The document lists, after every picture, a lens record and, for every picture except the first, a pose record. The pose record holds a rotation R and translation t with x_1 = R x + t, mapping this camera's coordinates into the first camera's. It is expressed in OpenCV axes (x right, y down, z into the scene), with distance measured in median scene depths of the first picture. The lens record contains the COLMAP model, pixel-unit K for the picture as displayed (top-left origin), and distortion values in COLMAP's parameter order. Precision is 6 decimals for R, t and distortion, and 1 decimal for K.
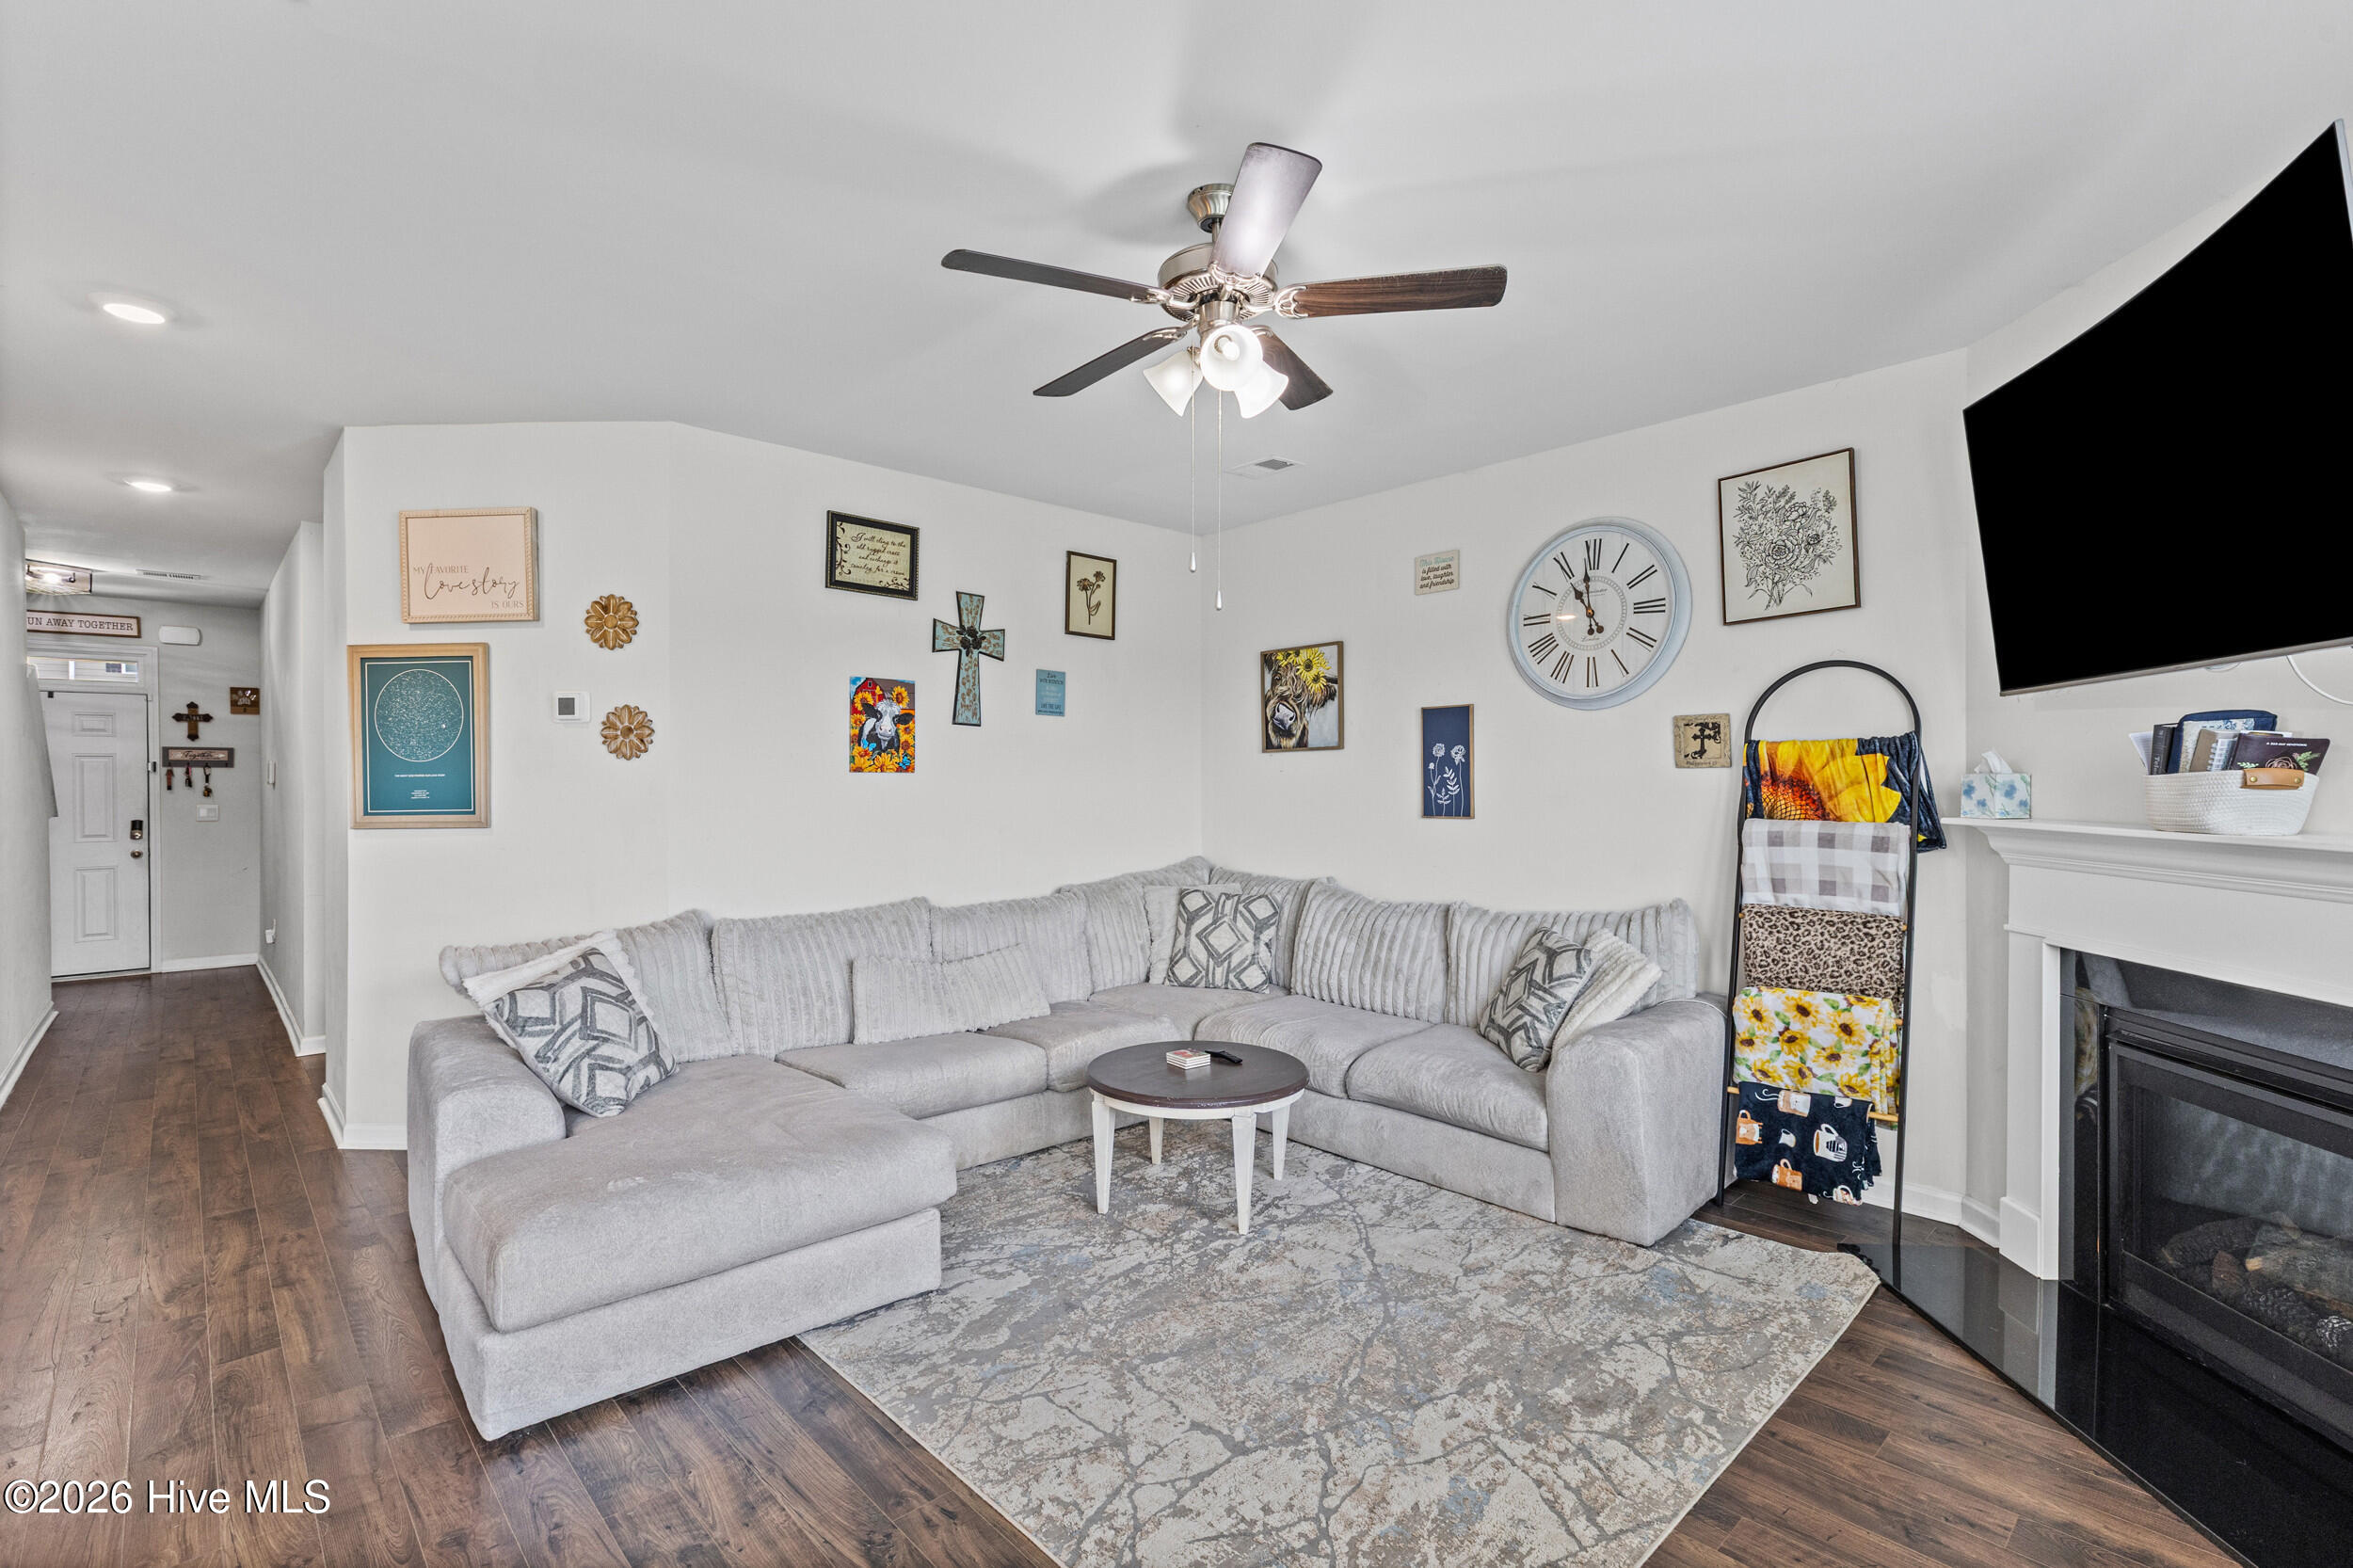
lens RADIAL K [[1087.0, 0, 1169.0], [0, 1087.0, 782.4], [0, 0, 1]] dist [0.004311, 0.000141]
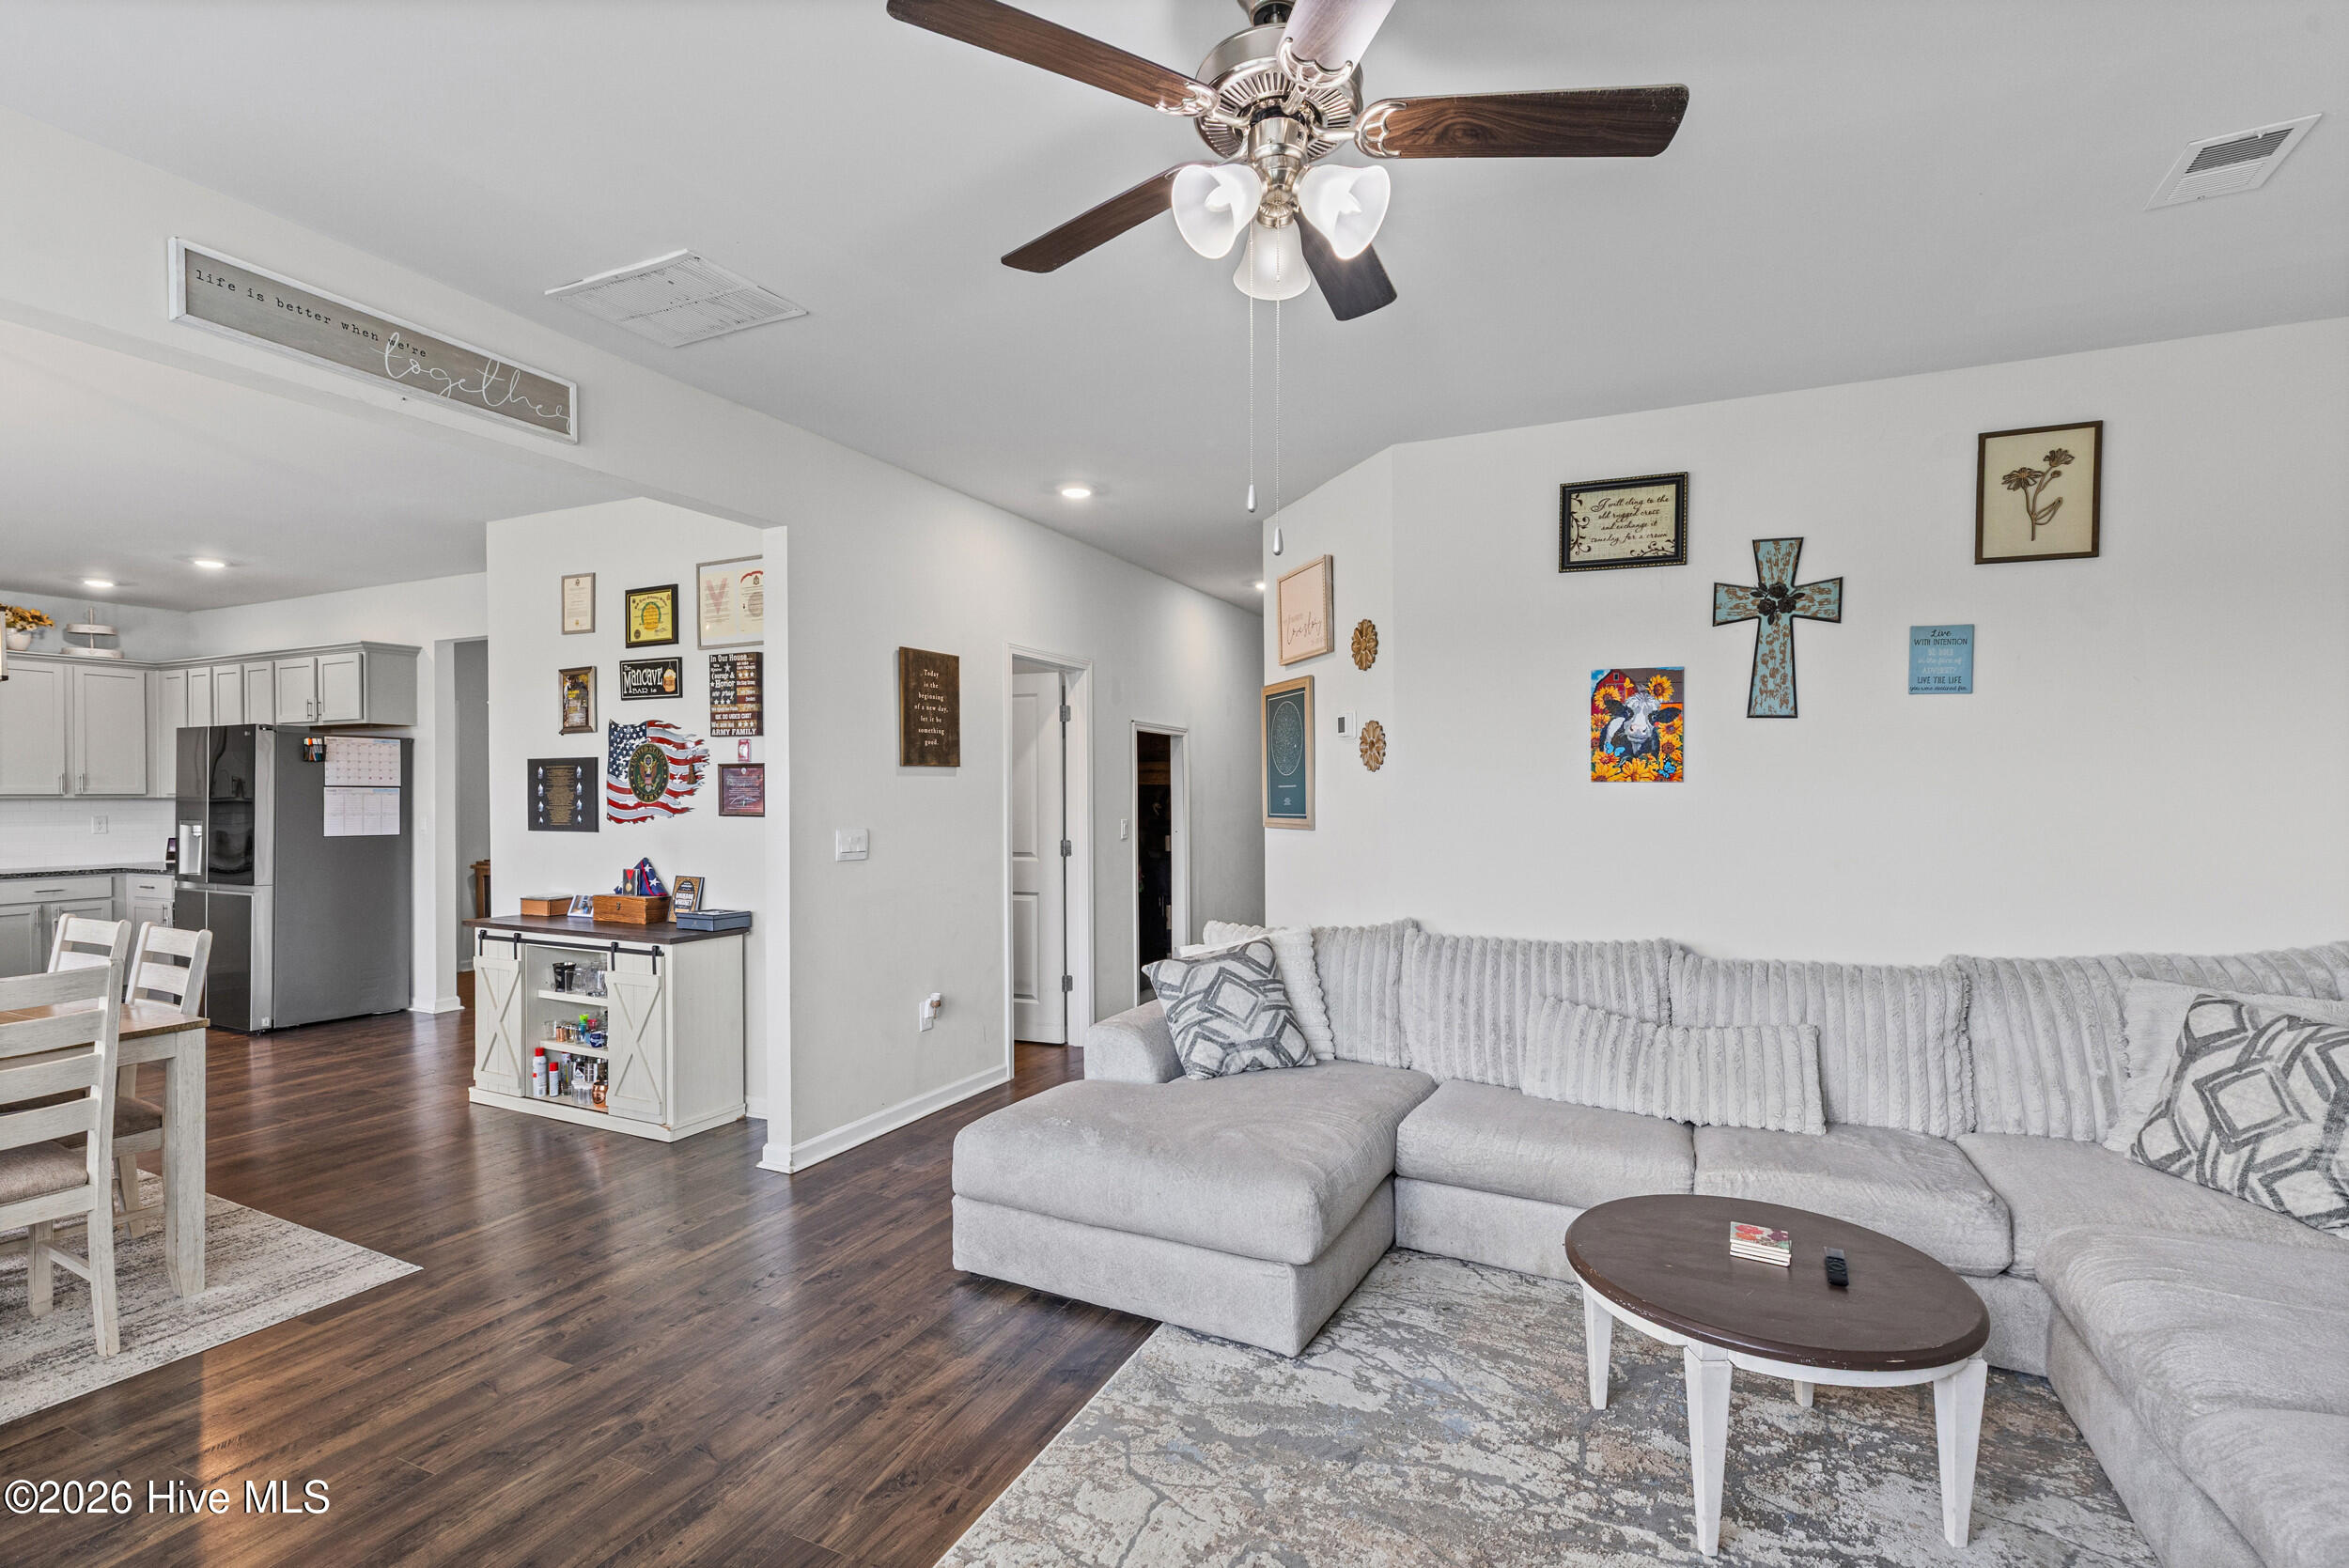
lens RADIAL K [[1085.1, 0, 1159.4], [0, 1085.1, 789.7], [0, 0, 1]] dist [0.004311, 0.000141]
pose [[0.369183, 0.001300, -0.929356, 0.419098], [-0.004445, 0.999990, -0.000367, -0.001564], [0.929346, 0.004267, 0.369186, 0.409121]]
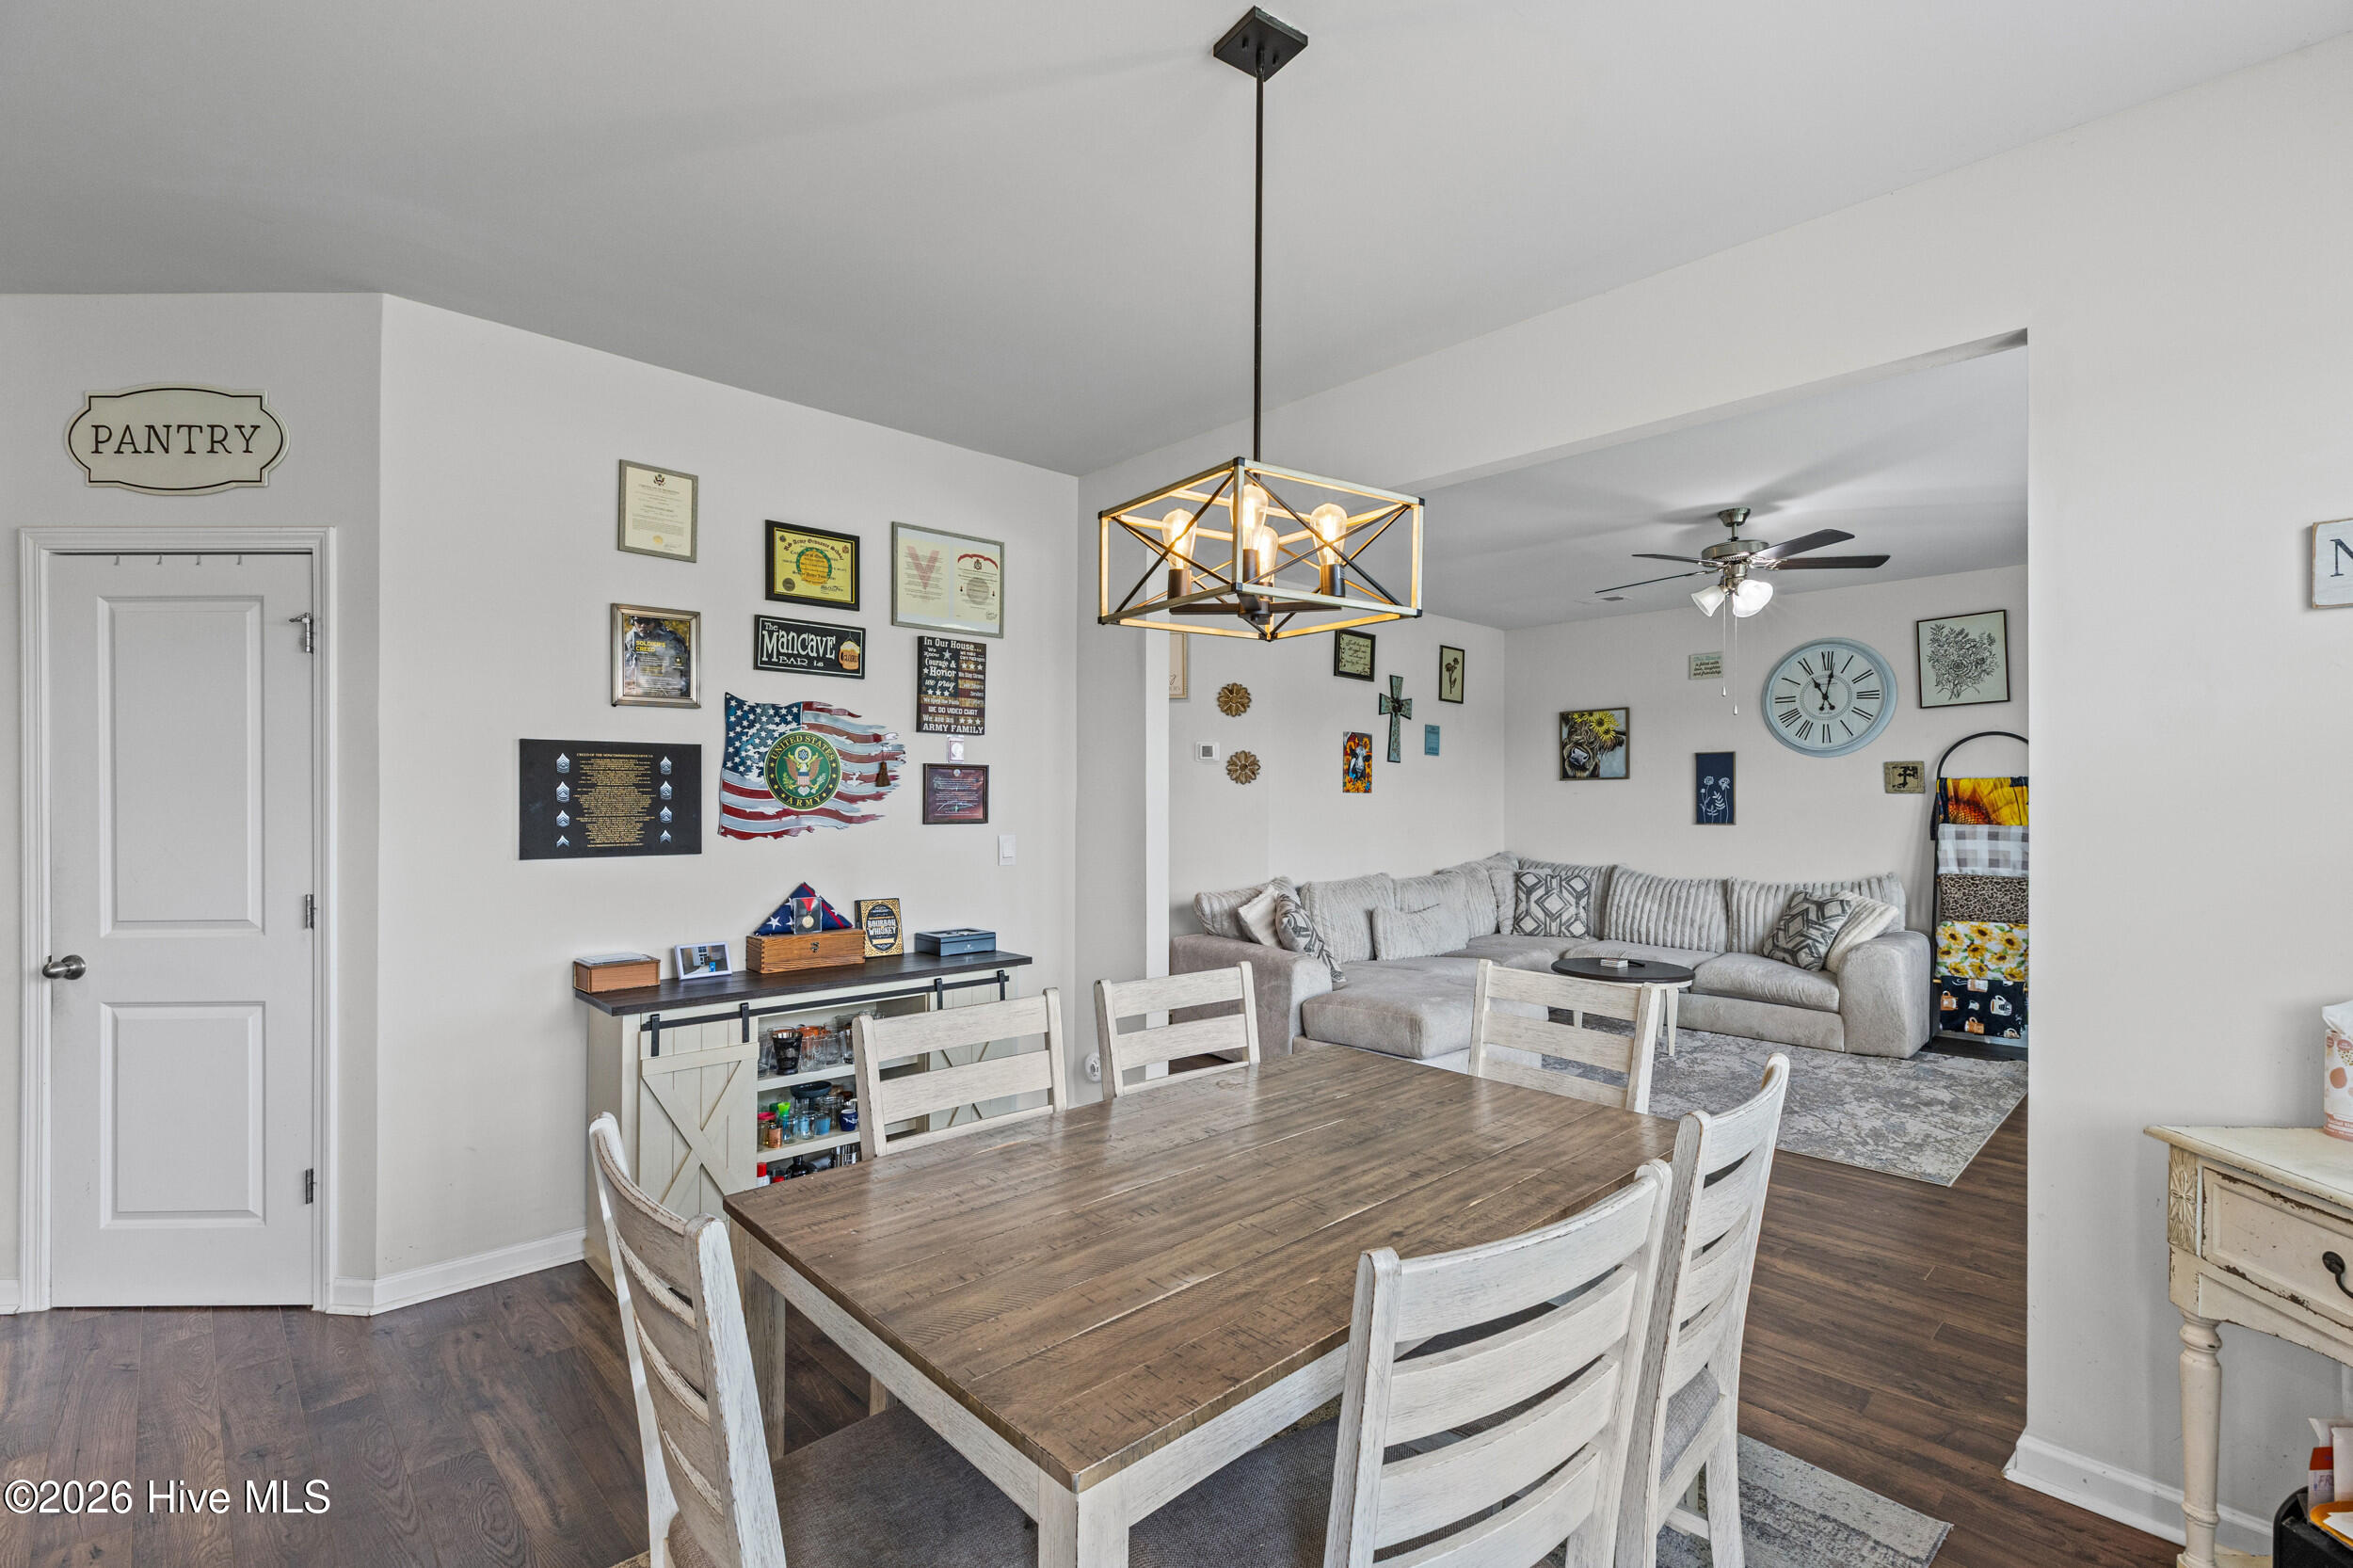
lens RADIAL K [[1056.3, 0, 1164.8], [0, 1056.3, 793.2], [0, 0, 1]] dist [0.002839, -0.000393]
pose [[0.999937, 0.006520, 0.009139, -0.628484], [-0.006446, 0.999946, -0.008117, 0.006223], [-0.009192, 0.008058, 0.999925, -0.579790]]
